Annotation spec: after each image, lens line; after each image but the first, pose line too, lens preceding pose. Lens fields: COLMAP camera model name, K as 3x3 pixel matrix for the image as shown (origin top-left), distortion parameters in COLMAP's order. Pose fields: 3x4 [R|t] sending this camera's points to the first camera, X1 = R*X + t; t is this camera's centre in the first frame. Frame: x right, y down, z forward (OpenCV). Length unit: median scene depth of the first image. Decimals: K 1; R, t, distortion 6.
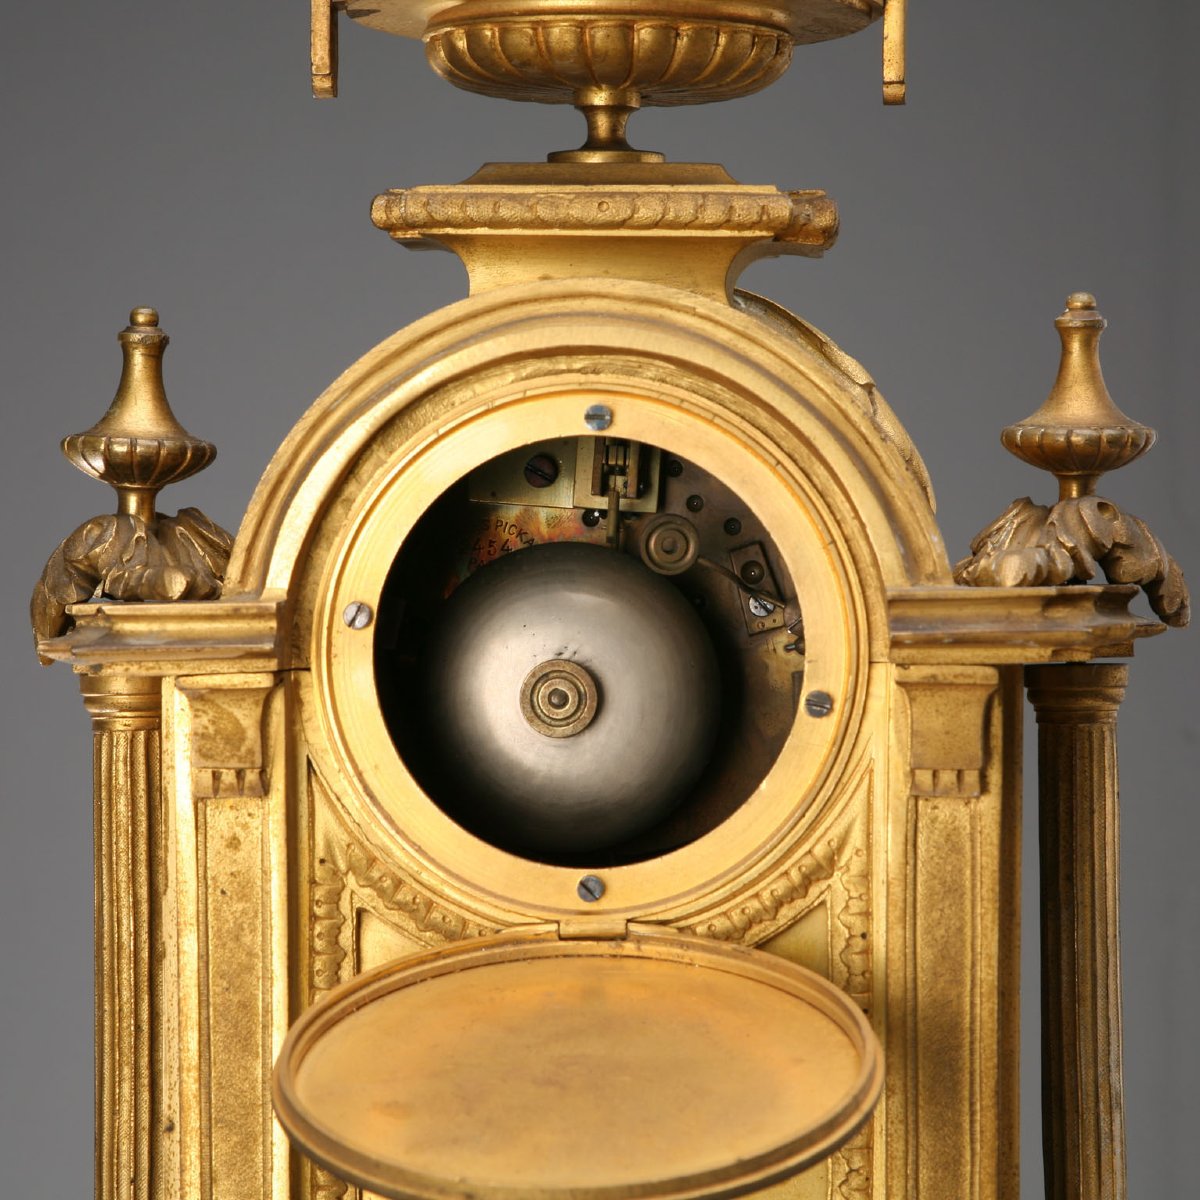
lens RADIAL K [[4103.9, 0, 608.8], [0, 4103.9, 598.8], [0, 0, 1]] dist [0.183973, 0.000000]
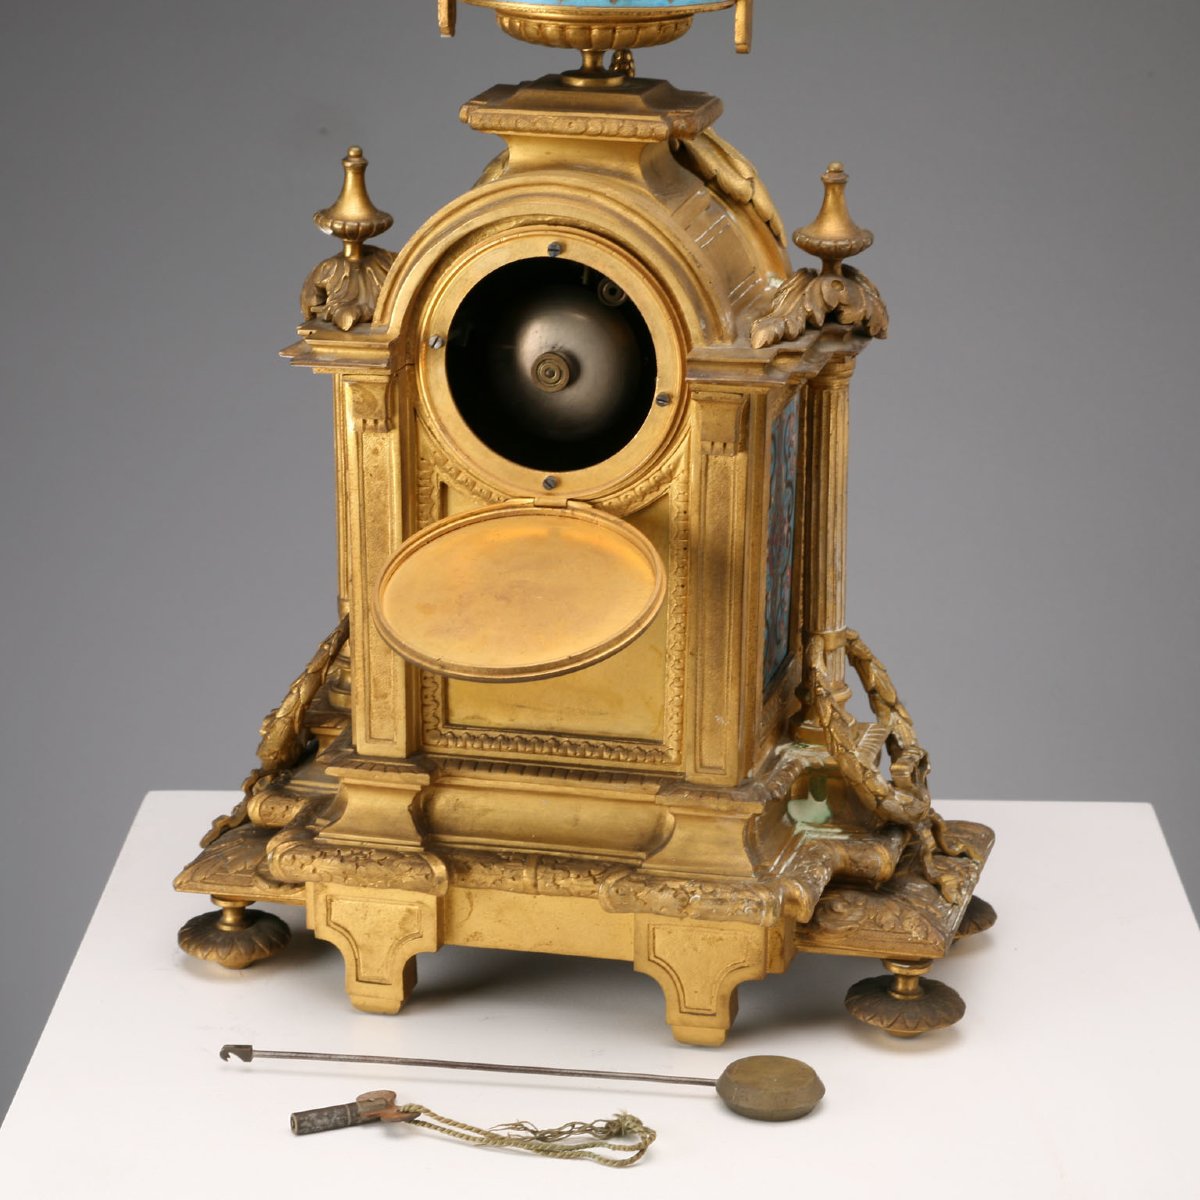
lens RADIAL K [[2848.2, 0, 598.5], [0, 2848.2, 596.5], [0, 0, 1]] dist [0.074294, 0.000000]
pose [[0.985694, 0.058346, -0.158123, 0.240879], [-0.011707, 0.959604, 0.281110, -0.265843], [0.168137, -0.275238, 0.946559, -0.323579]]
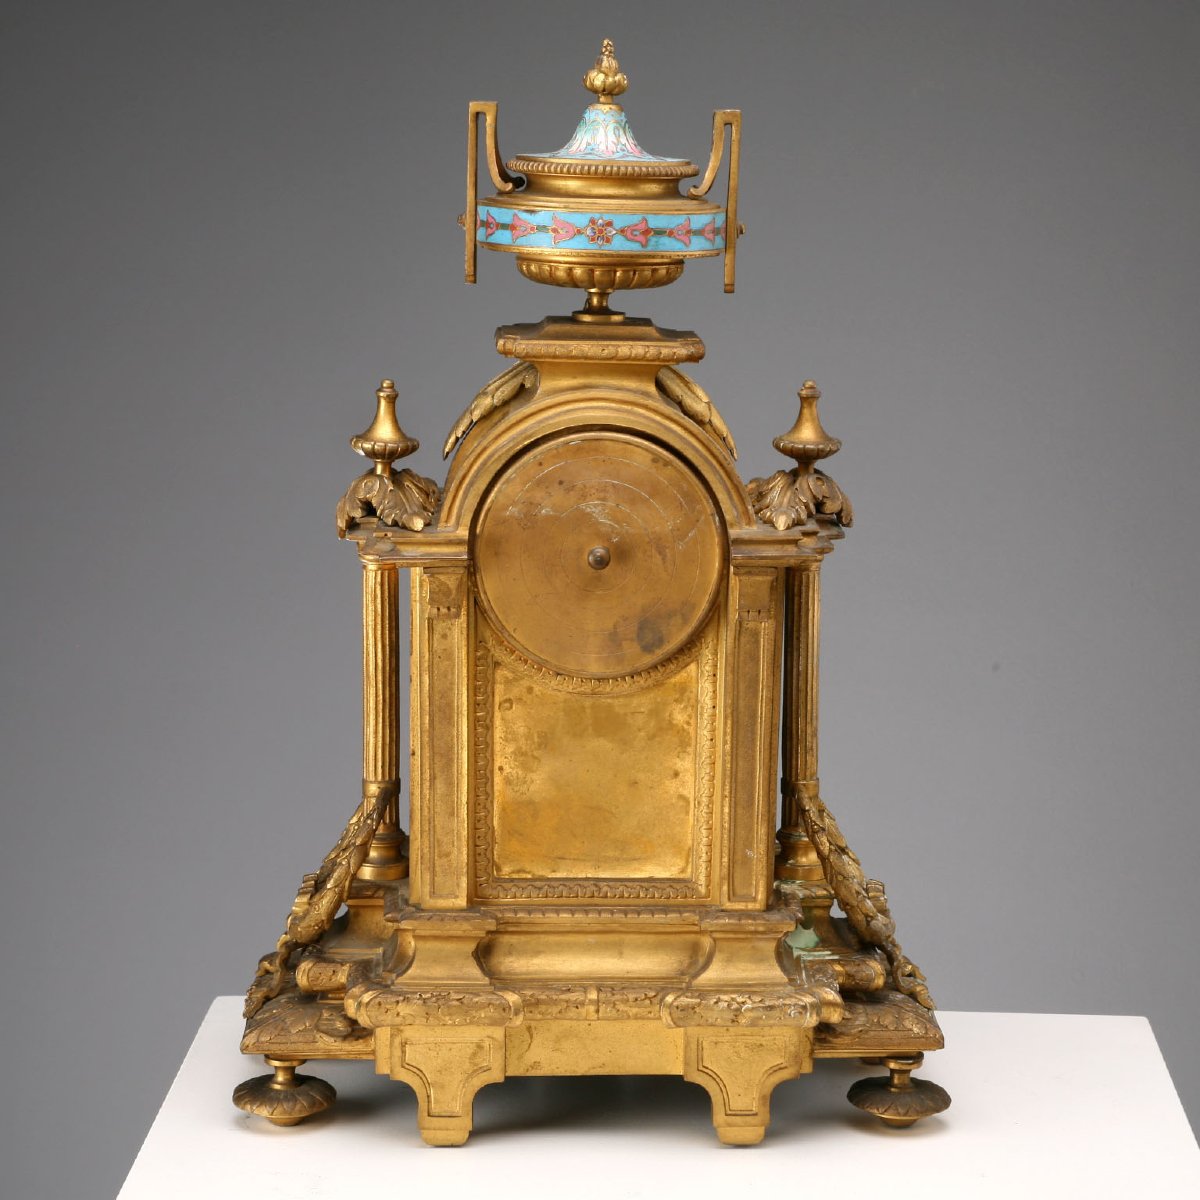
lens RADIAL K [[2848.2, 0, 600.6], [0, 2848.2, 609.2], [0, 0, 1]] dist [0.074294, 0.000000]
pose [[0.996814, 0.002474, 0.079728, -0.130748], [-0.015334, 0.986819, 0.161098, -0.213468], [-0.078279, -0.161808, 0.983713, -0.574401]]
